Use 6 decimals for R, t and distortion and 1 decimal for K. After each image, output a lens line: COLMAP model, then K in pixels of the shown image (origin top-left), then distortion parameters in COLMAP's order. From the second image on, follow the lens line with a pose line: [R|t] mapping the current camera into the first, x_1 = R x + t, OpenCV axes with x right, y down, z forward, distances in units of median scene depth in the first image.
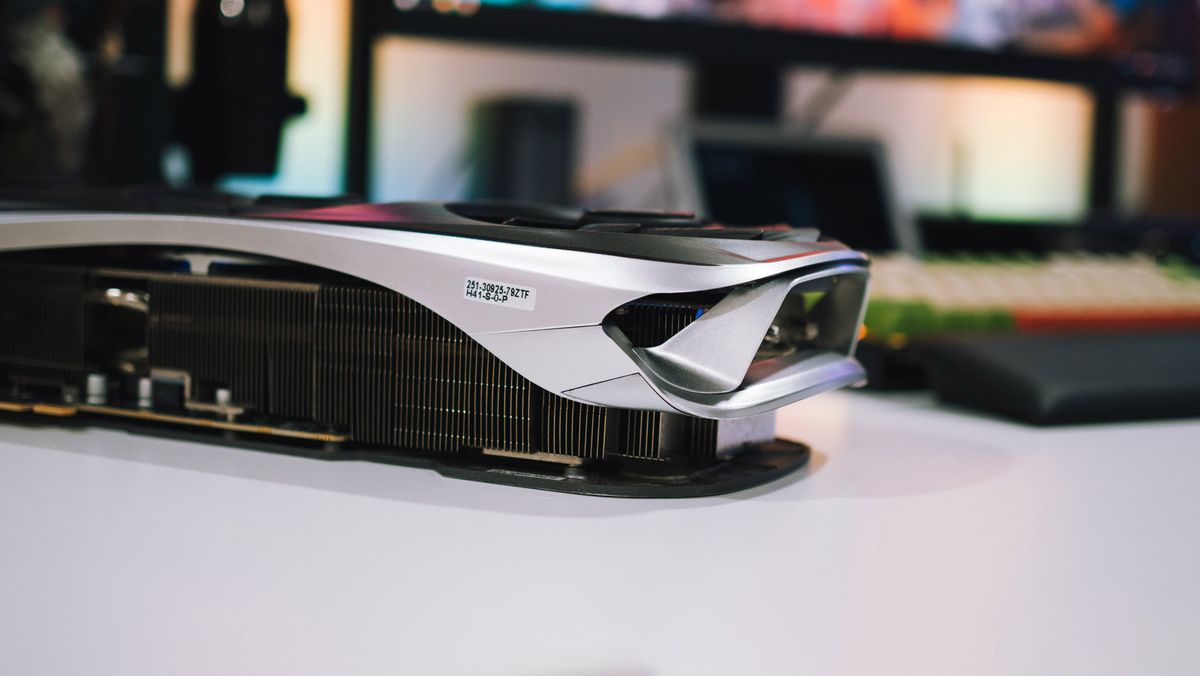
lens RADIAL K [[1763.9, 0, 600.0], [0, 1763.9, 338.0], [0, 0, 1]] dist [-0.015215, 0.009802]
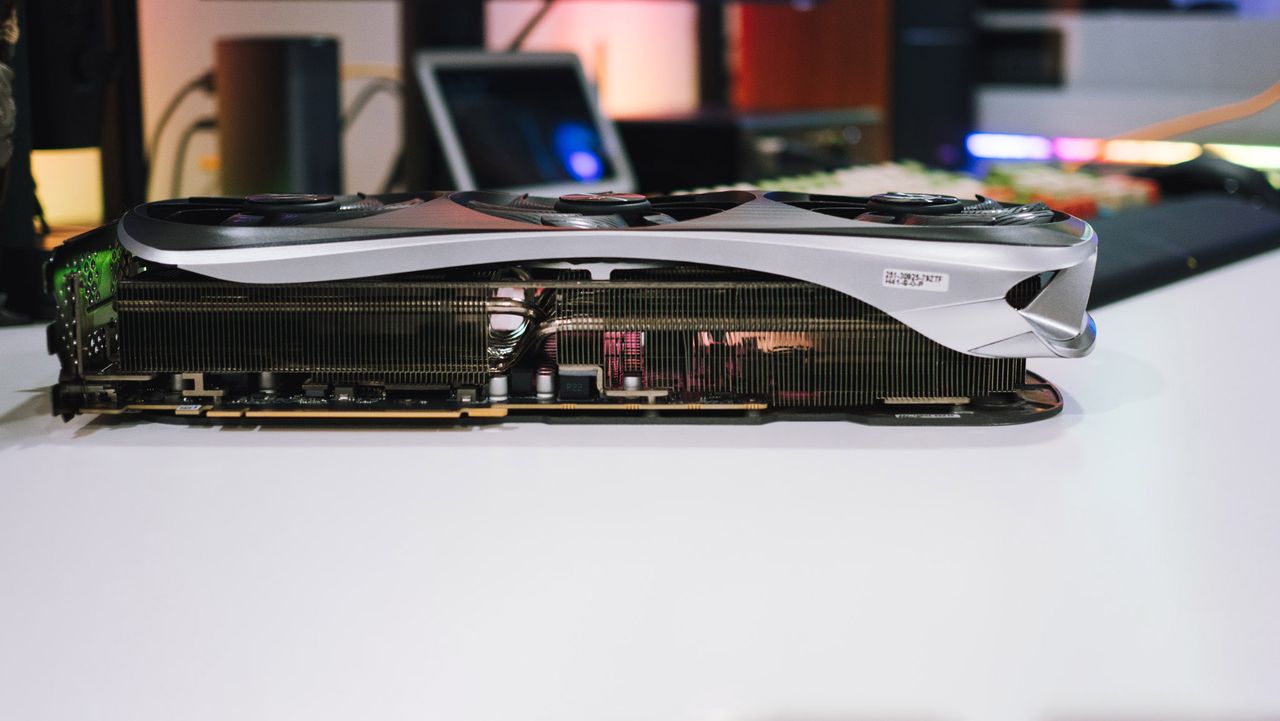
lens RADIAL K [[1881.5, 0, 640.0], [0, 1881.5, 360.5], [0, 0, 1]] dist [-0.015215, 0.009802]
pose [[0.874951, -0.114047, 0.470590, -0.855739], [0.071072, 0.991589, 0.108171, -0.125323], [-0.478968, -0.061198, 0.875697, -0.110356]]
